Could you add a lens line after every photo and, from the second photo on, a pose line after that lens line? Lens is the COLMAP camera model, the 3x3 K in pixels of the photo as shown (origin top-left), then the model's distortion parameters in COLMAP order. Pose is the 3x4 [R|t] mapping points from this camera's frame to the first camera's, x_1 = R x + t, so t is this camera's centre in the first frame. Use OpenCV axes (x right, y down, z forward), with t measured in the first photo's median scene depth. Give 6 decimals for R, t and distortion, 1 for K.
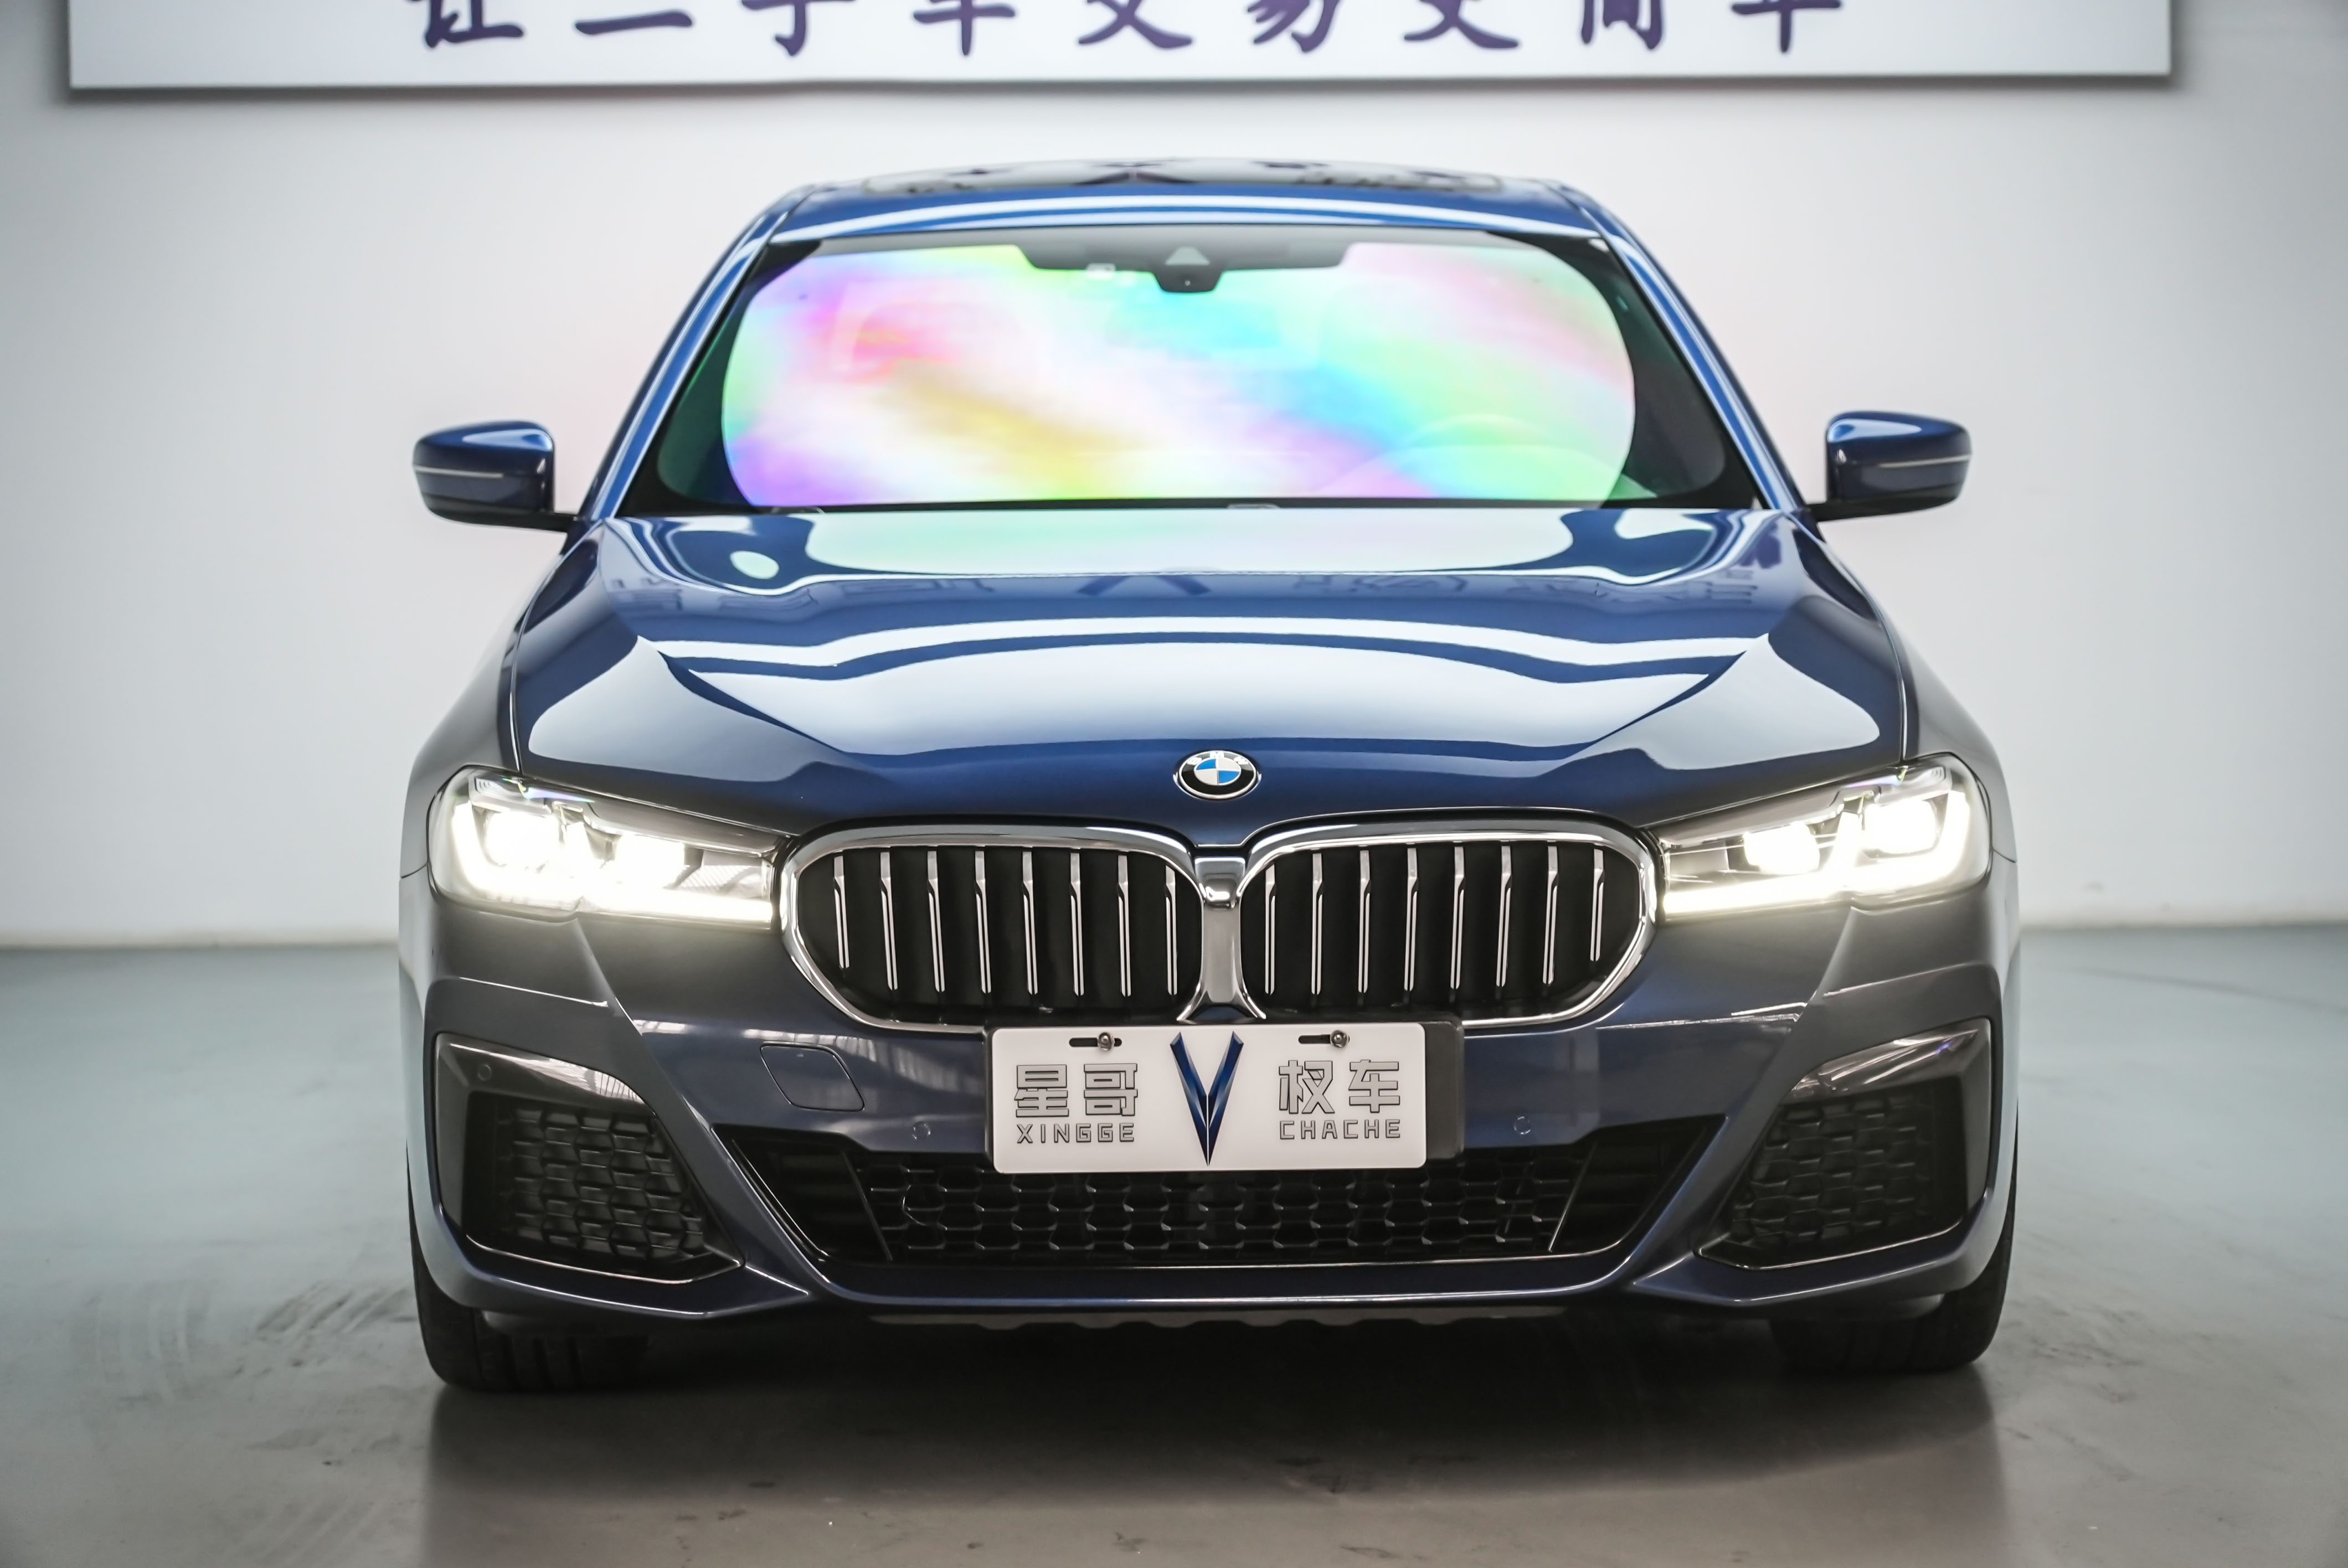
lens RADIAL K [[5736.2, 0, 1185.4], [0, 5736.2, 782.3], [0, 0, 1]] dist [-0.063401, 0.000000]
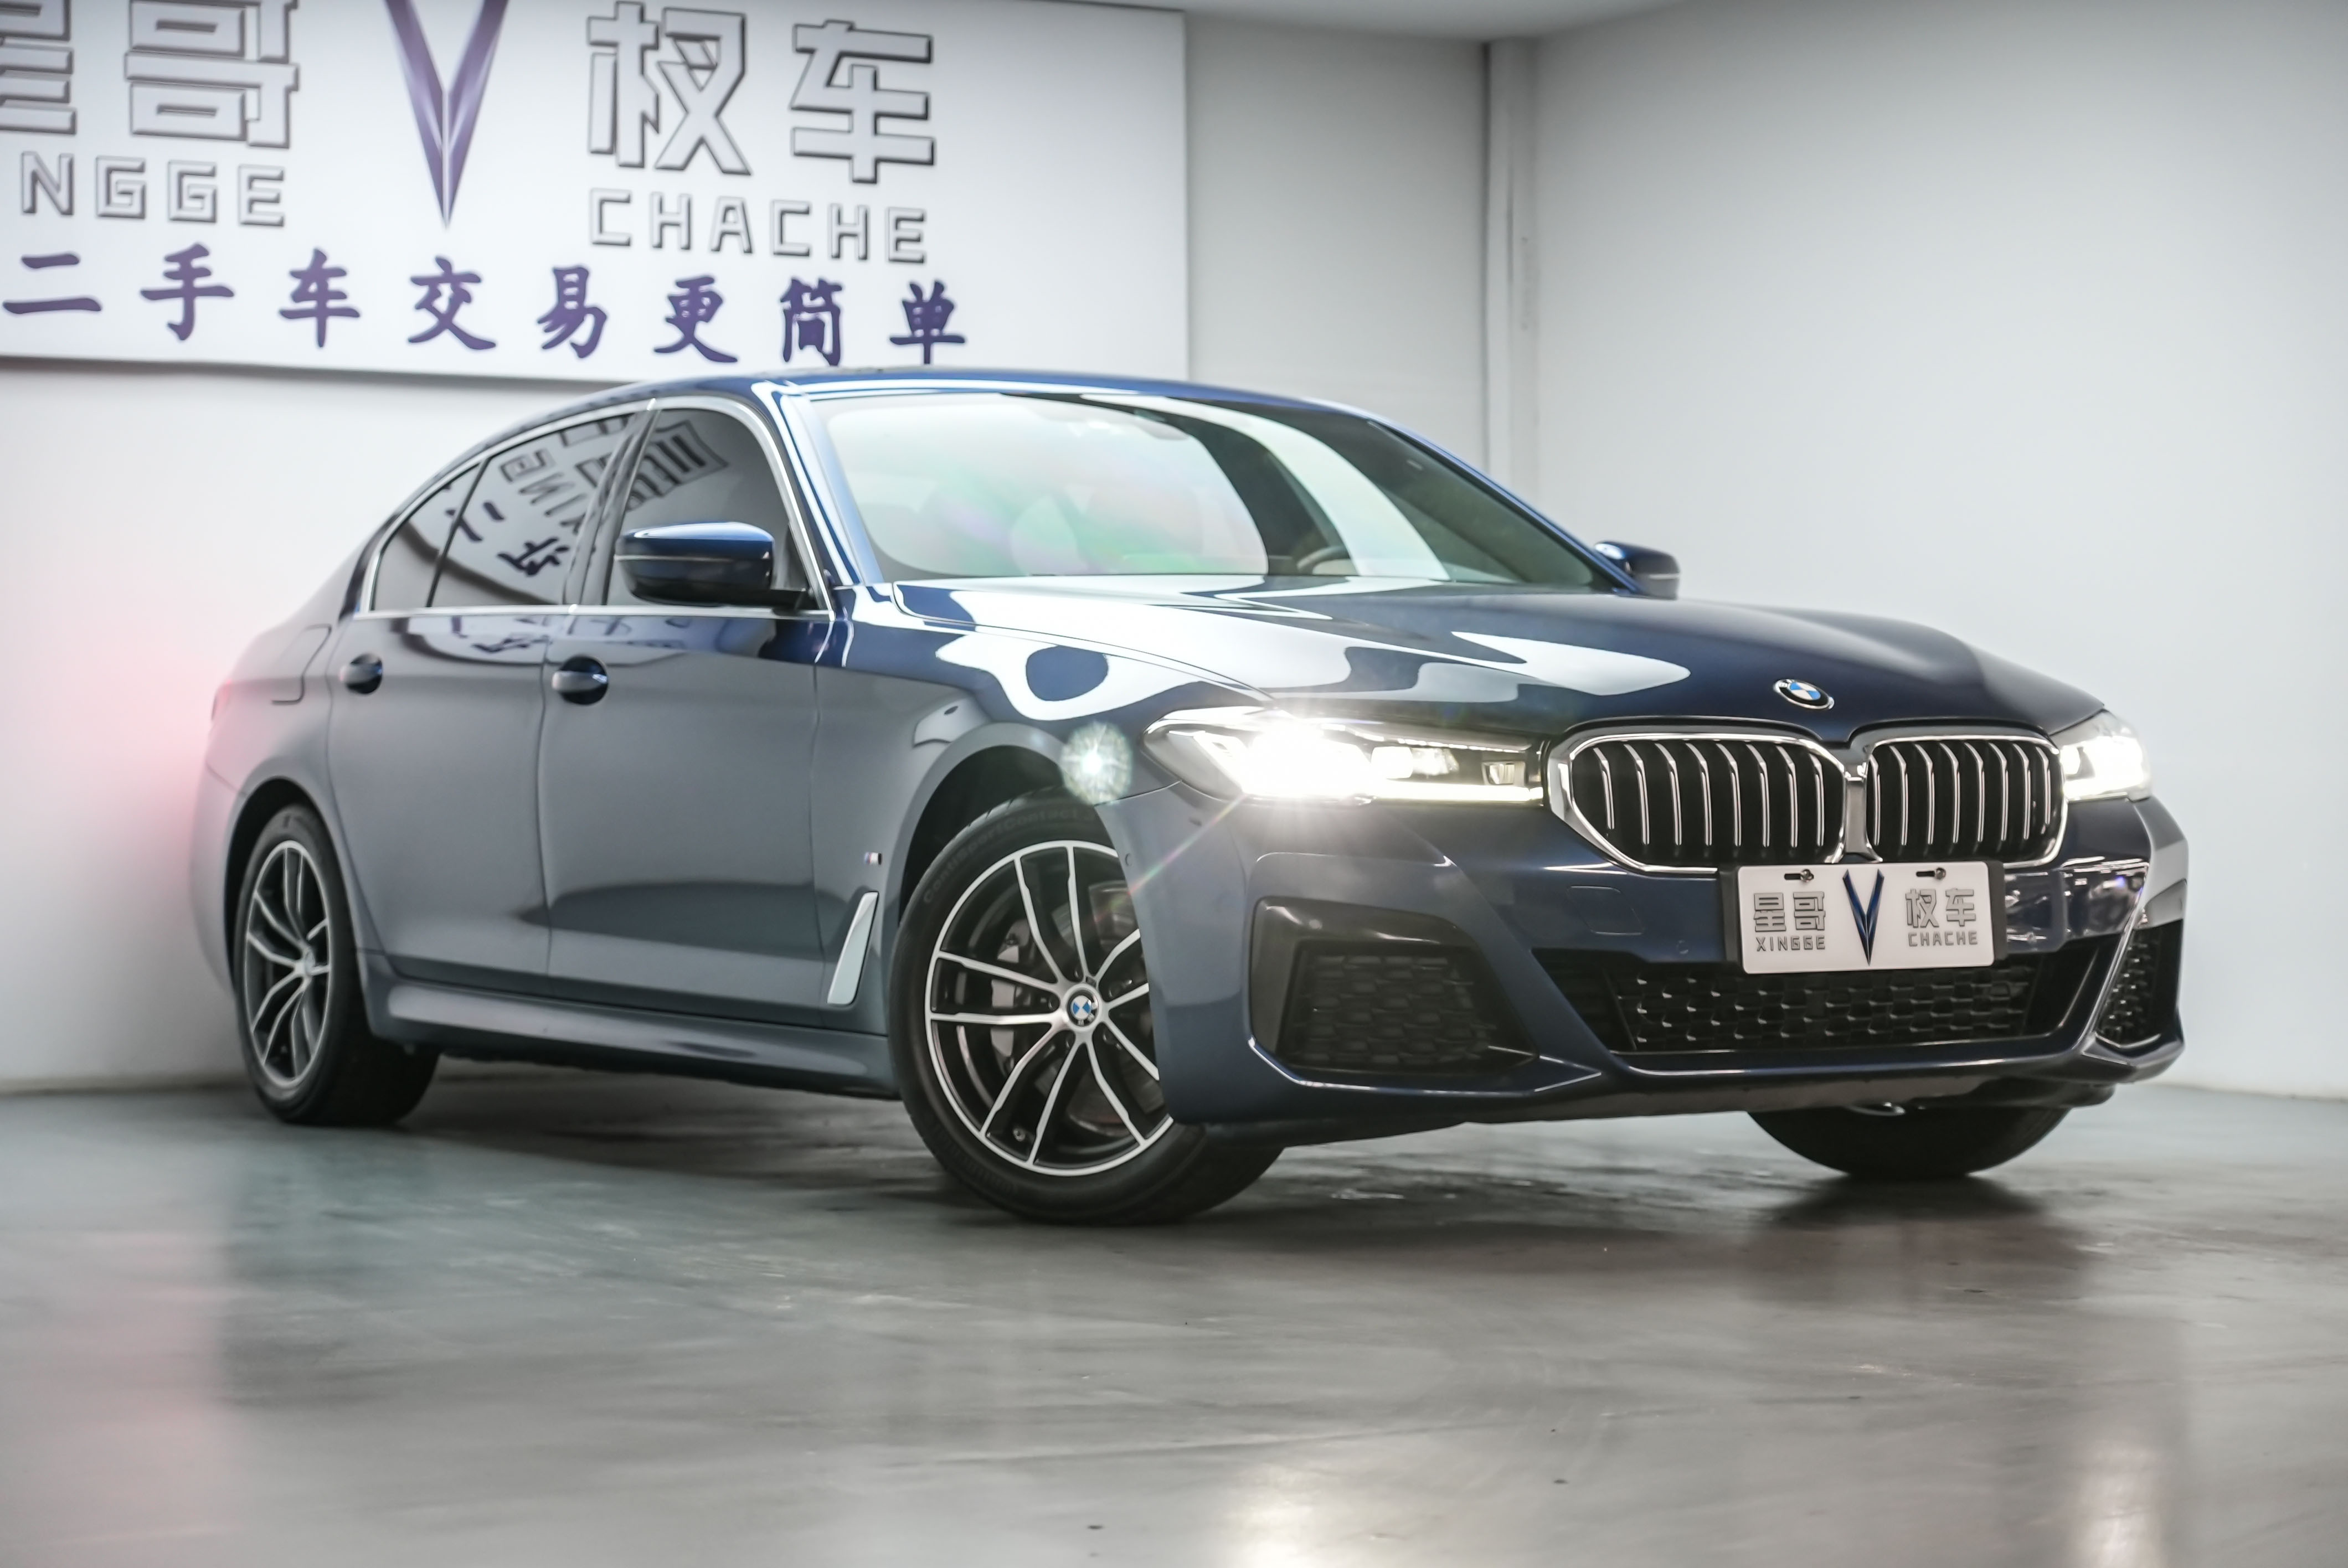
lens RADIAL K [[4746.9, 0, 1163.1], [0, 4746.9, 693.3], [0, 0, 1]] dist [-0.063858, 0.000000]
pose [[0.875275, 0.015445, 0.483378, -0.684818], [0.041767, 0.993342, -0.107369, 0.115373], [-0.481818, 0.114166, 0.868802, 0.087871]]
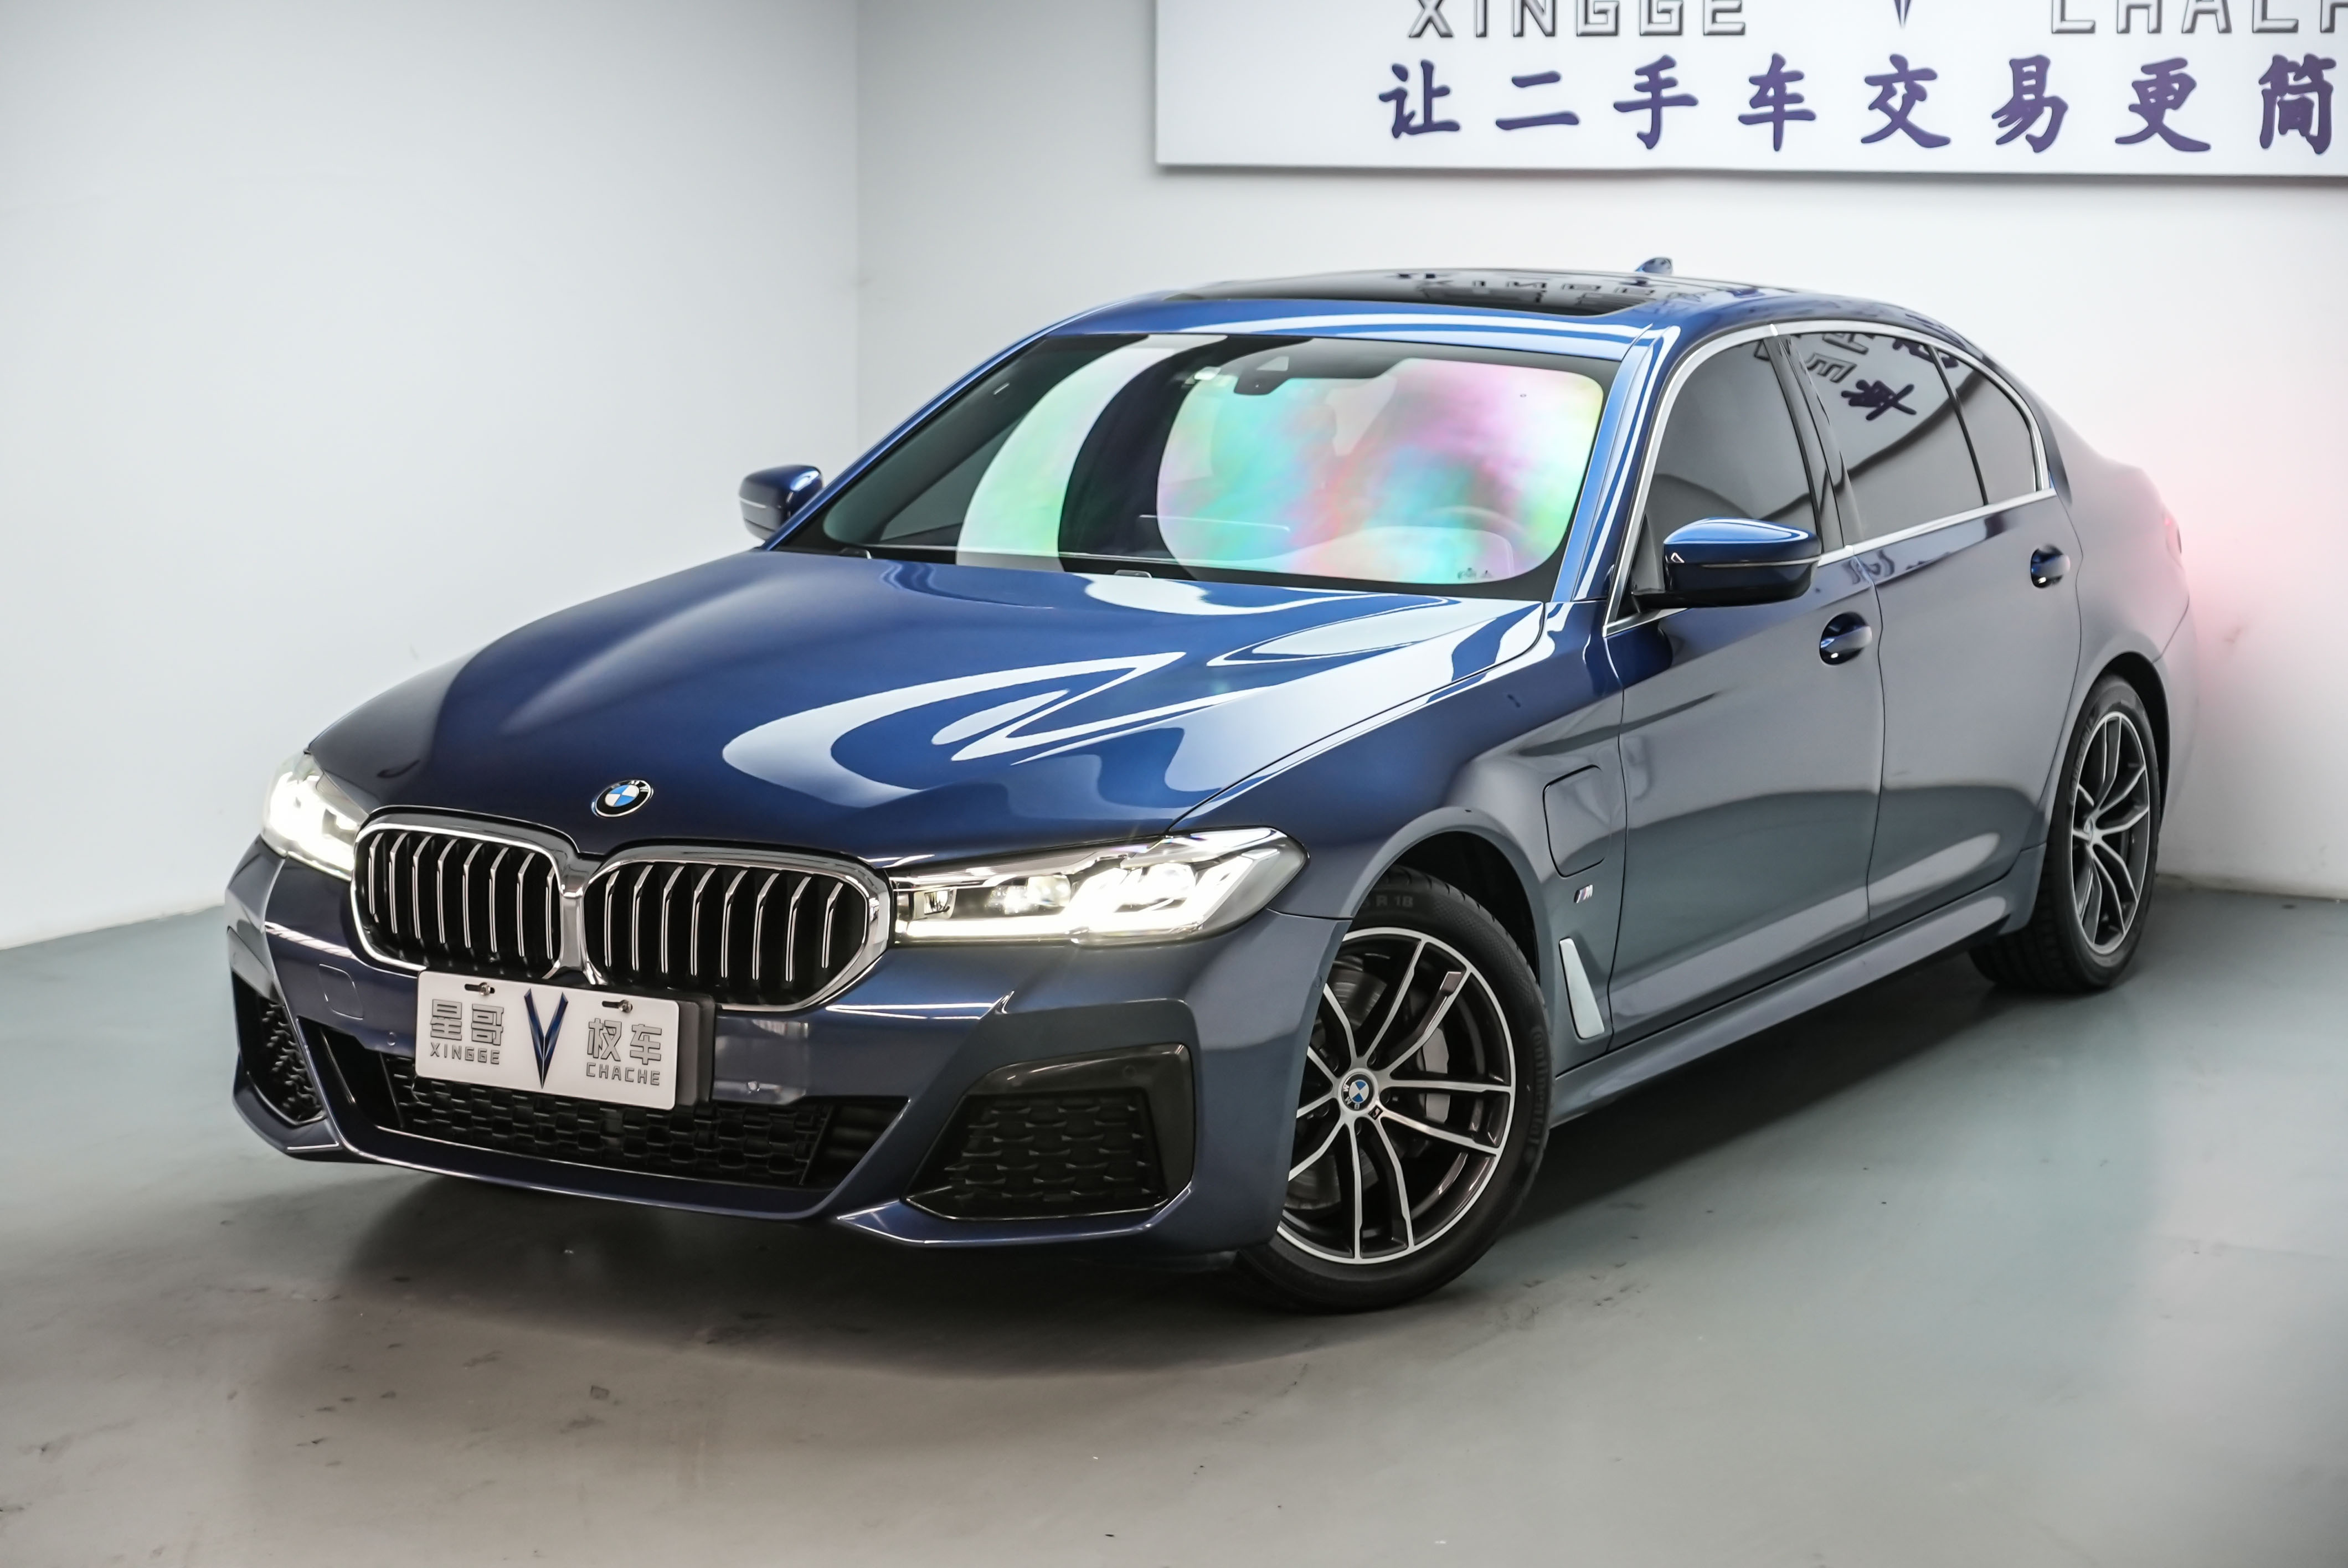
lens RADIAL K [[4418.9, 0, 1091.1], [0, 4418.9, 750.0], [0, 0, 1]] dist [-0.052272, 0.000000]
pose [[0.854866, 0.081602, -0.512391, 0.629386], [-0.061394, 0.996526, 0.056275, -0.077367], [0.515203, -0.016650, 0.856906, 0.179976]]
